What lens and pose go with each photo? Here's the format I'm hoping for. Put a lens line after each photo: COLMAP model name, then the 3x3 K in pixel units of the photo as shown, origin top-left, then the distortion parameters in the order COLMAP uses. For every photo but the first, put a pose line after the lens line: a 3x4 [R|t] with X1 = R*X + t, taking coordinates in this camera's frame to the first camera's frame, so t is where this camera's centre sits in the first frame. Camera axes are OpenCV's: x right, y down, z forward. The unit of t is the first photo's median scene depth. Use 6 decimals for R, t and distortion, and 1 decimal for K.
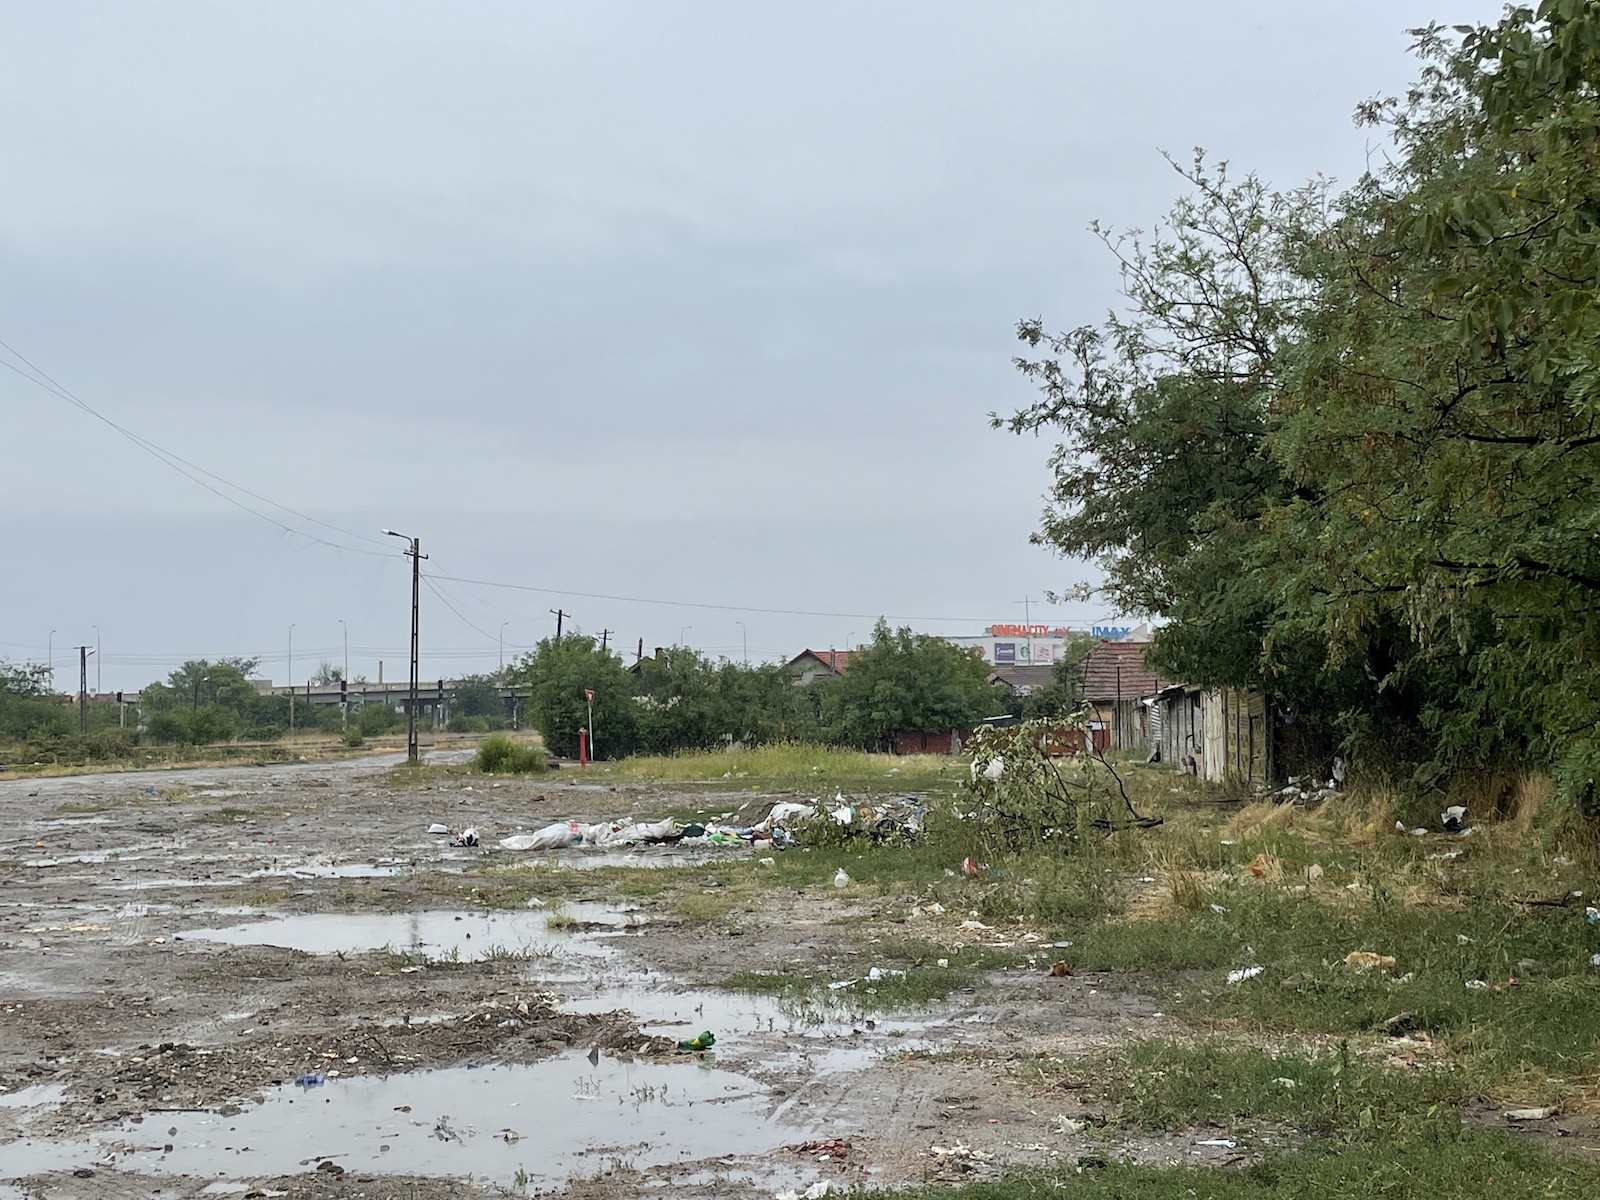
lens RADIAL K [[2306.5, 0, 820.4], [0, 2306.5, 597.2], [0, 0, 1]] dist [0.101667, 0.000000]
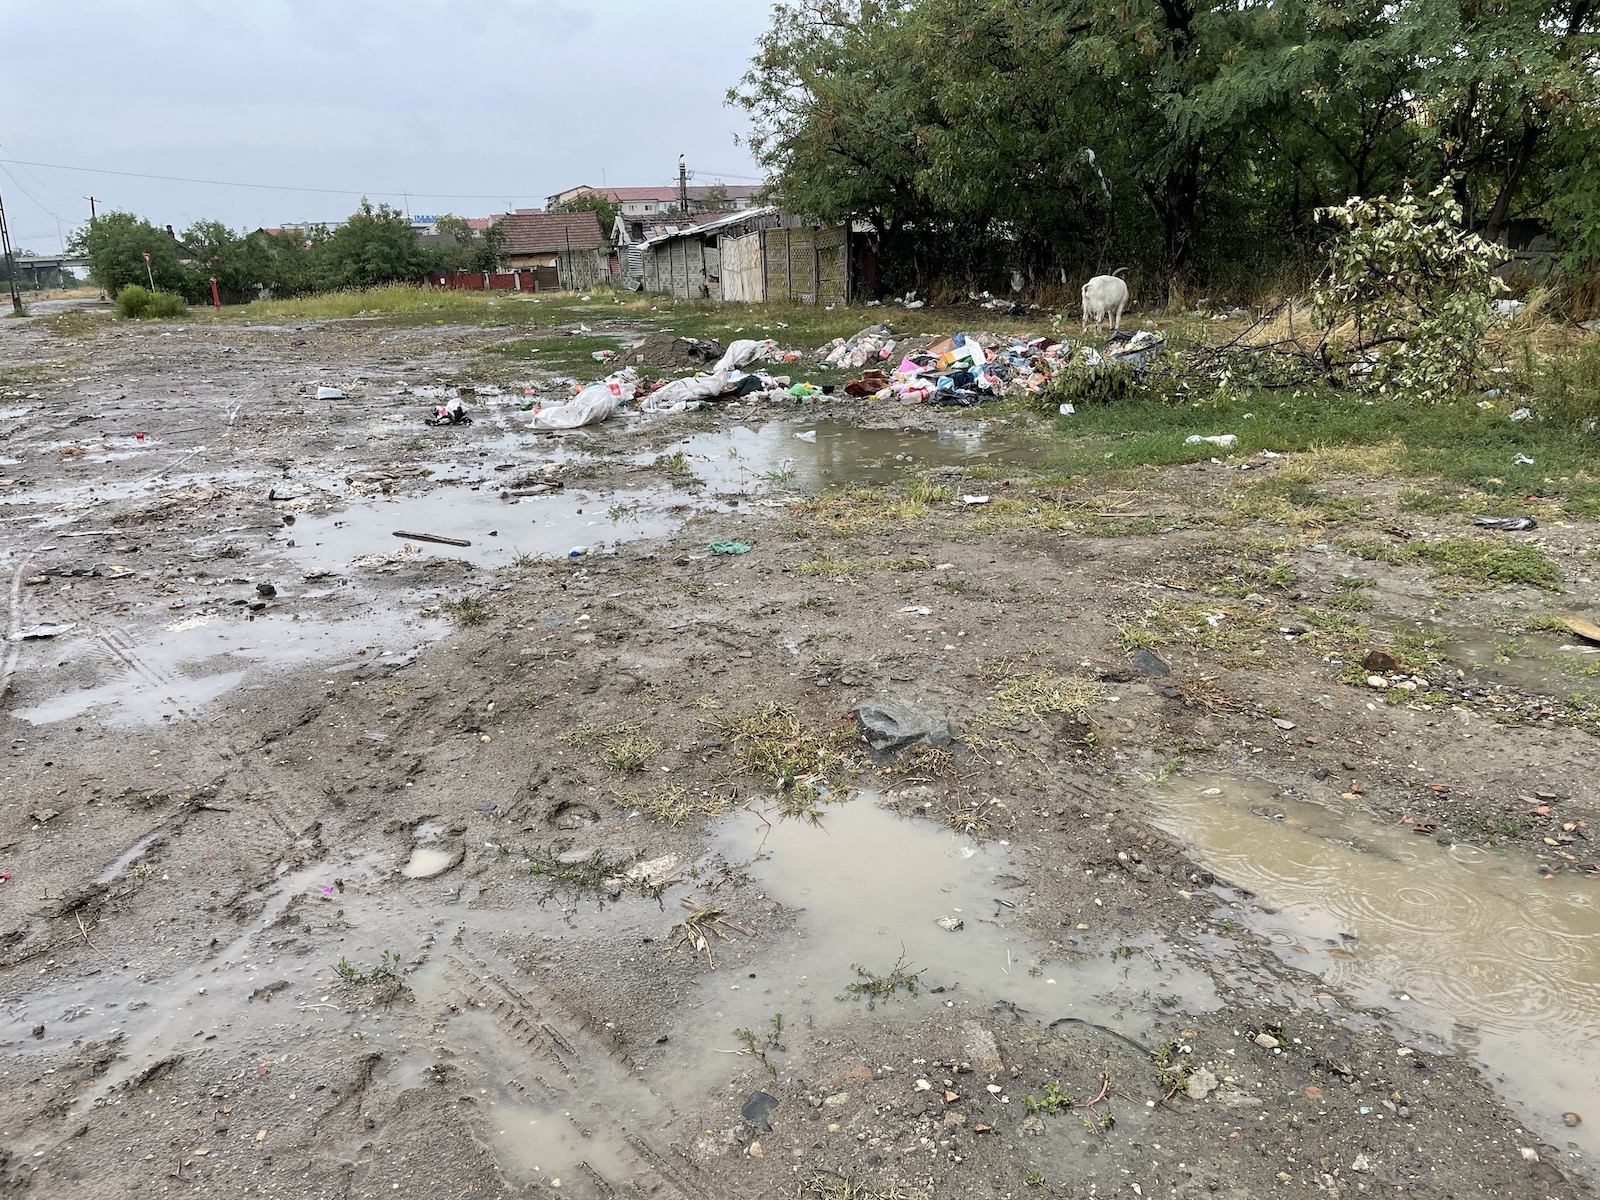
lens RADIAL K [[1200.5, 0, 799.8], [0, 1200.5, 573.1], [0, 0, 1]] dist [0.094994, -0.119531]
pose [[0.910398, -0.132493, 0.391944, -0.120780], [0.011460, 0.955050, 0.296225, 0.023718], [-0.413574, -0.265191, 0.870994, 0.352841]]
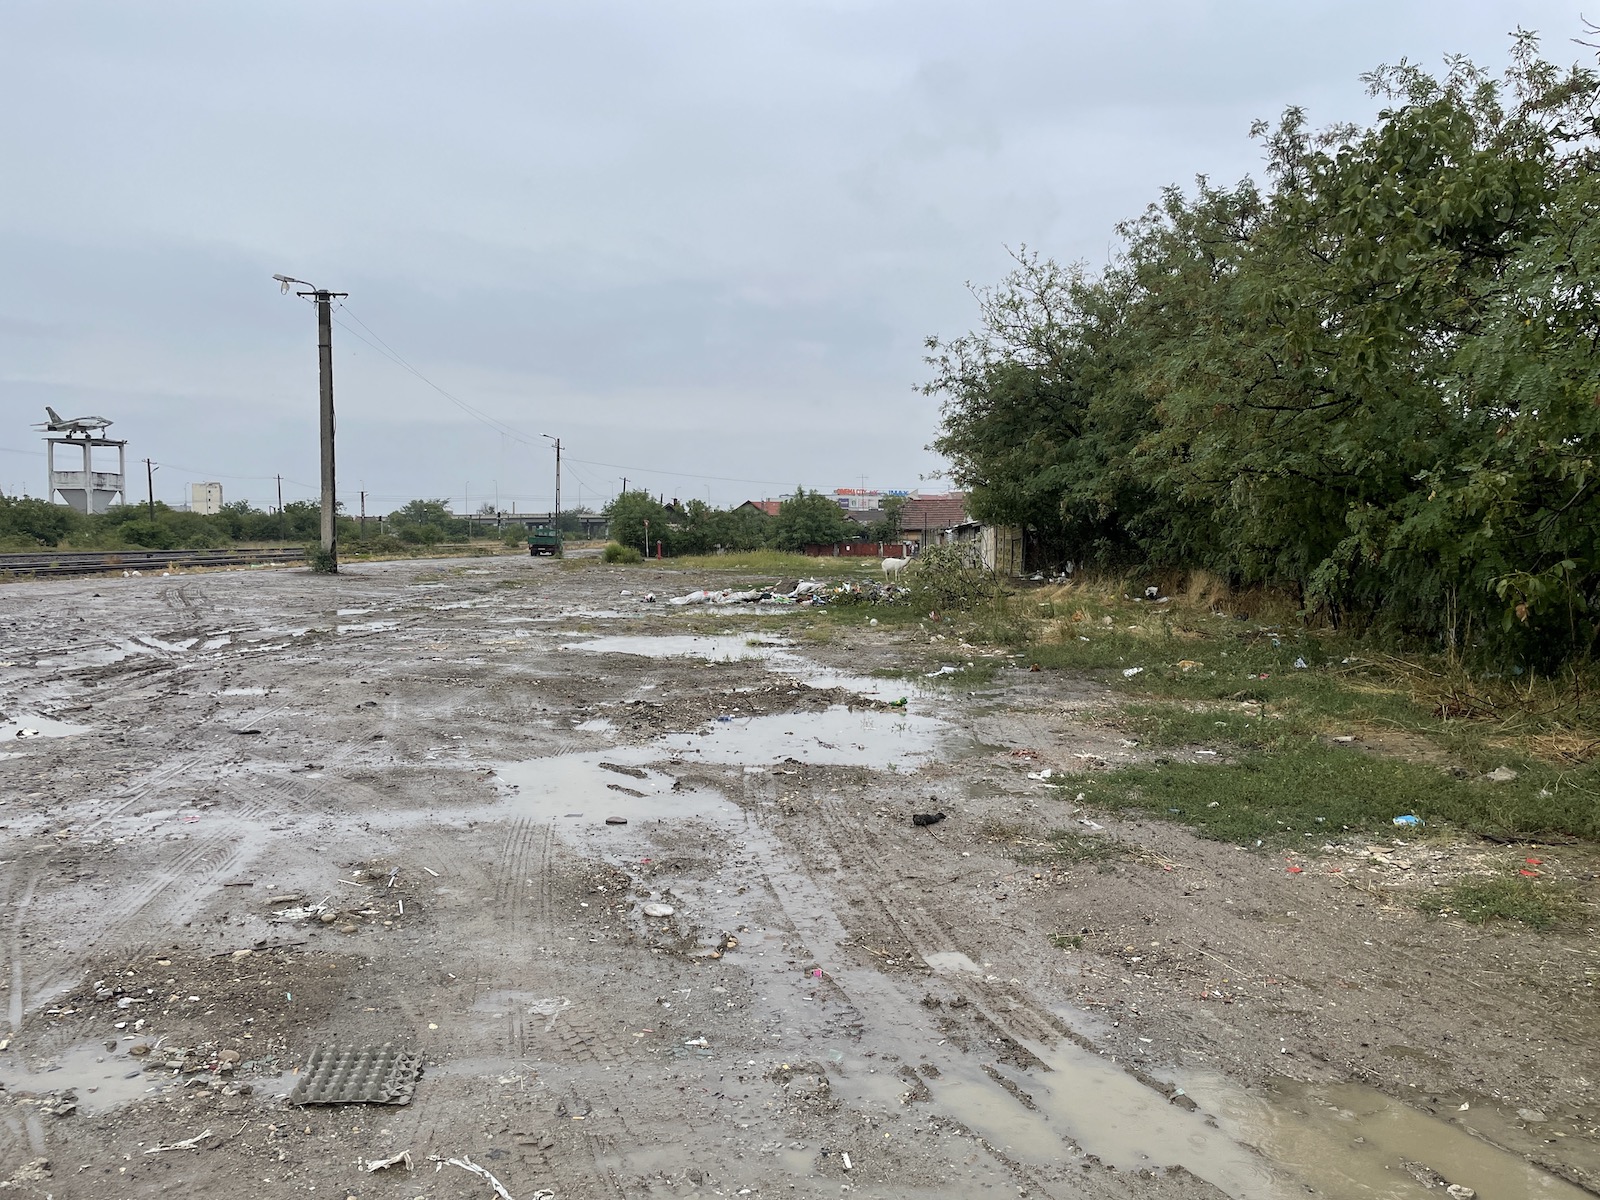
lens RADIAL K [[1200.5, 0, 811.3], [0, 1200.5, 591.2], [0, 0, 1]] dist [0.094994, -0.119531]
pose [[0.998283, 0.011183, 0.057504, -0.043243], [-0.016762, 0.995098, 0.097463, -0.001549], [-0.056132, -0.098260, 0.993576, -0.007798]]
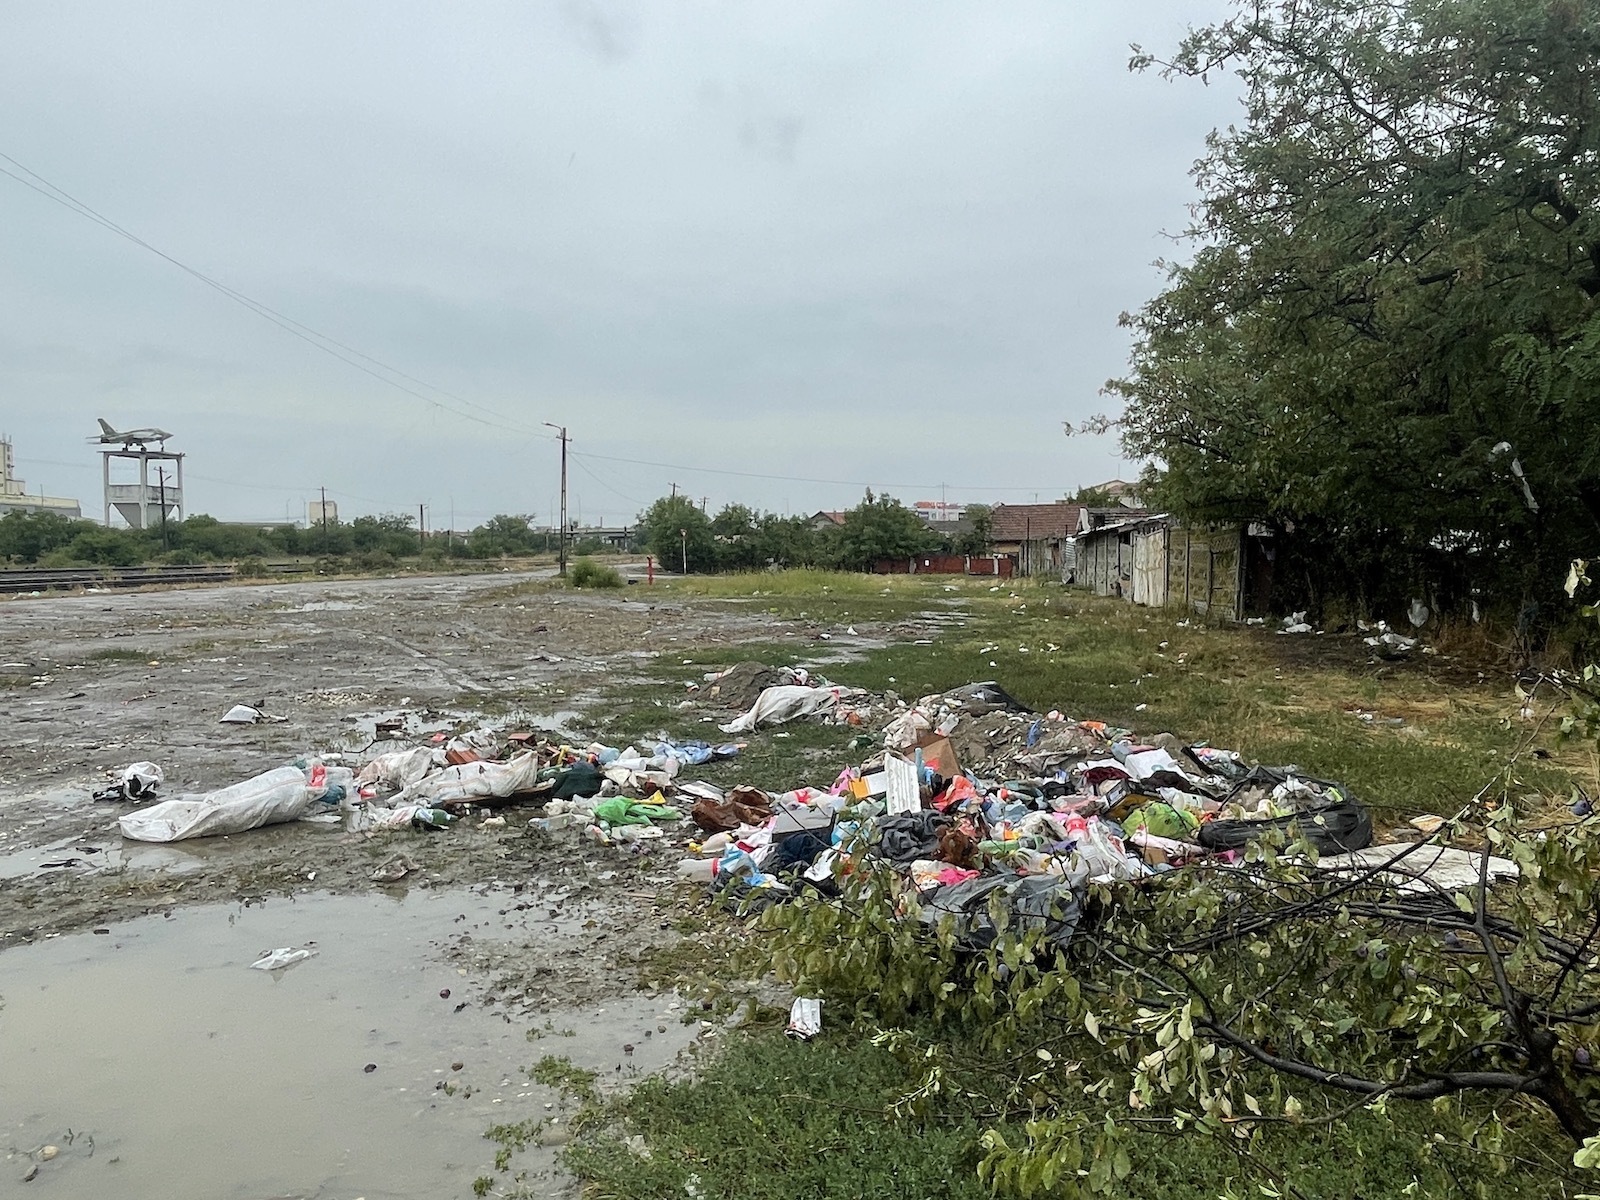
lens RADIAL K [[1150.2, 0, 804.2], [0, 1150.2, 589.8], [0, 0, 1]] dist [-0.000073, -0.003742]
pose [[0.999733, 0.012803, -0.019243, -0.002199], [-0.011068, 0.996087, 0.087678, 0.022934], [0.020290, -0.087442, 0.995963, 0.439042]]
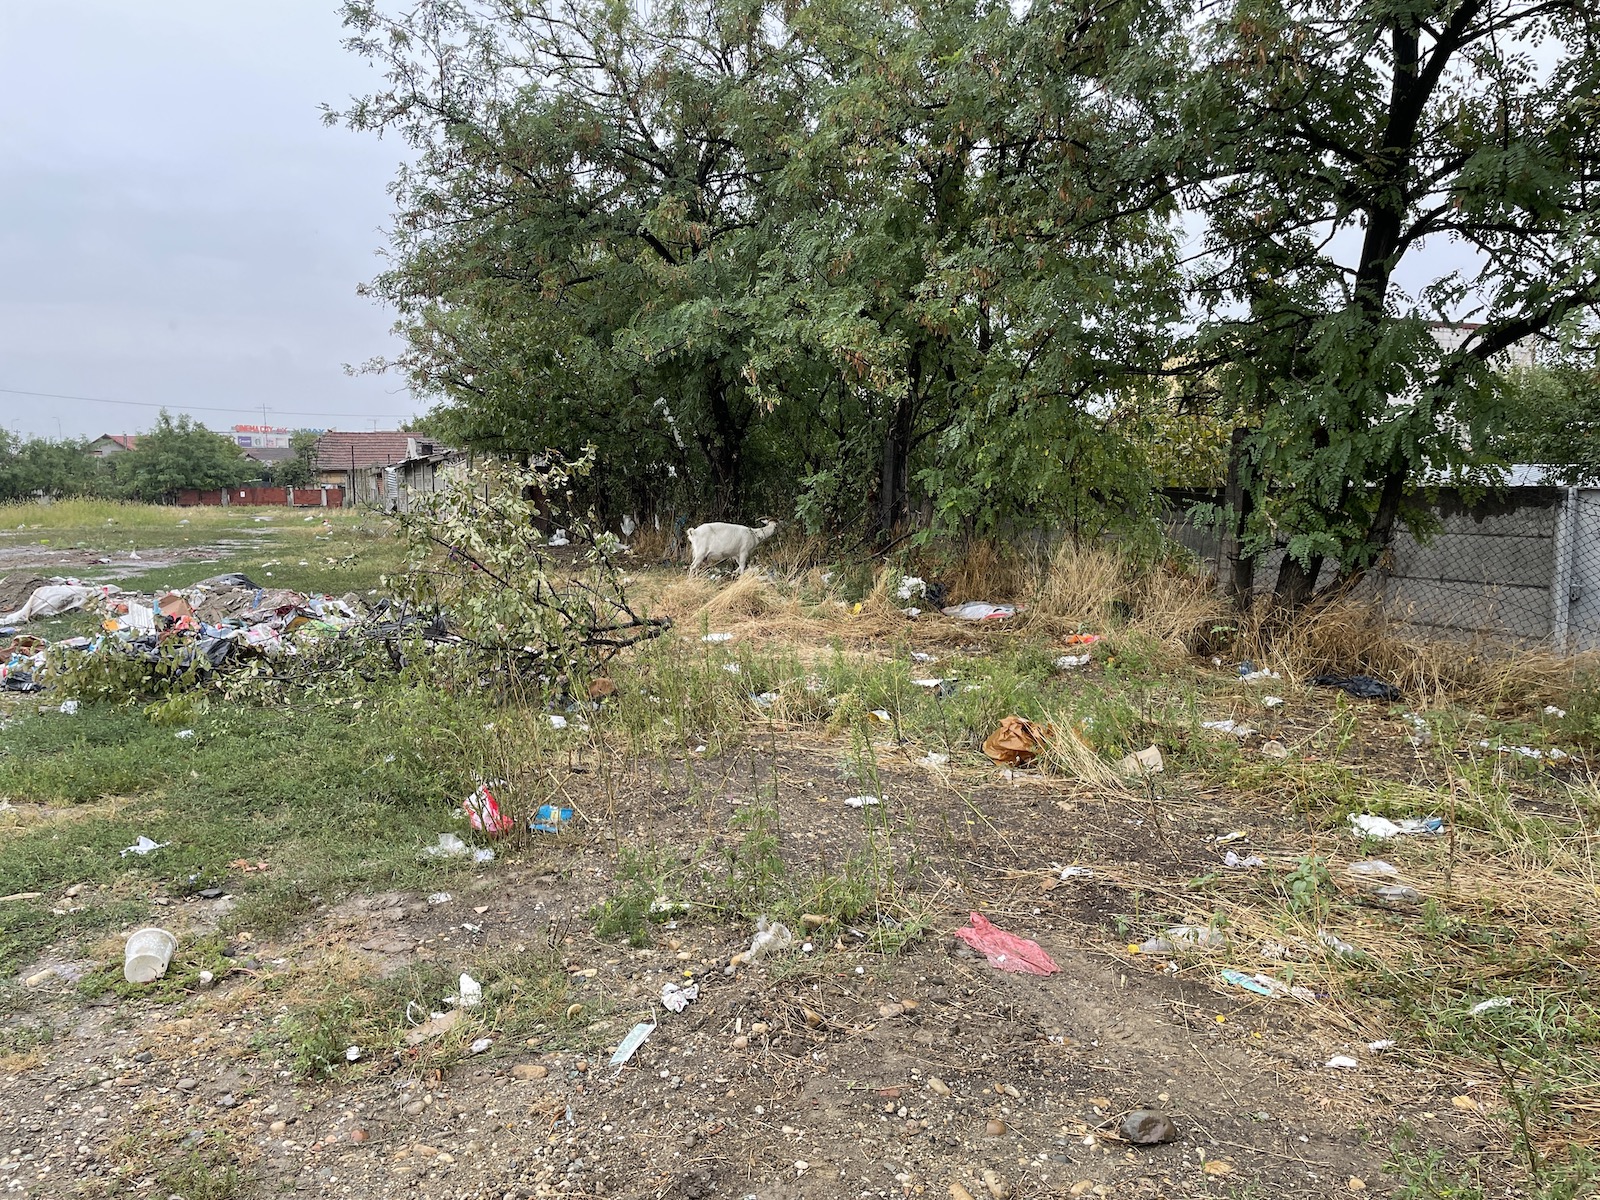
lens RADIAL K [[1200.5, 0, 790.3], [0, 1200.5, 609.1], [0, 0, 1]] dist [0.094994, -0.119531]
pose [[0.877686, -0.042328, 0.477363, 0.003444], [-0.031962, 0.988704, 0.146434, 0.019206], [-0.478169, -0.143781, 0.866419, 0.337717]]
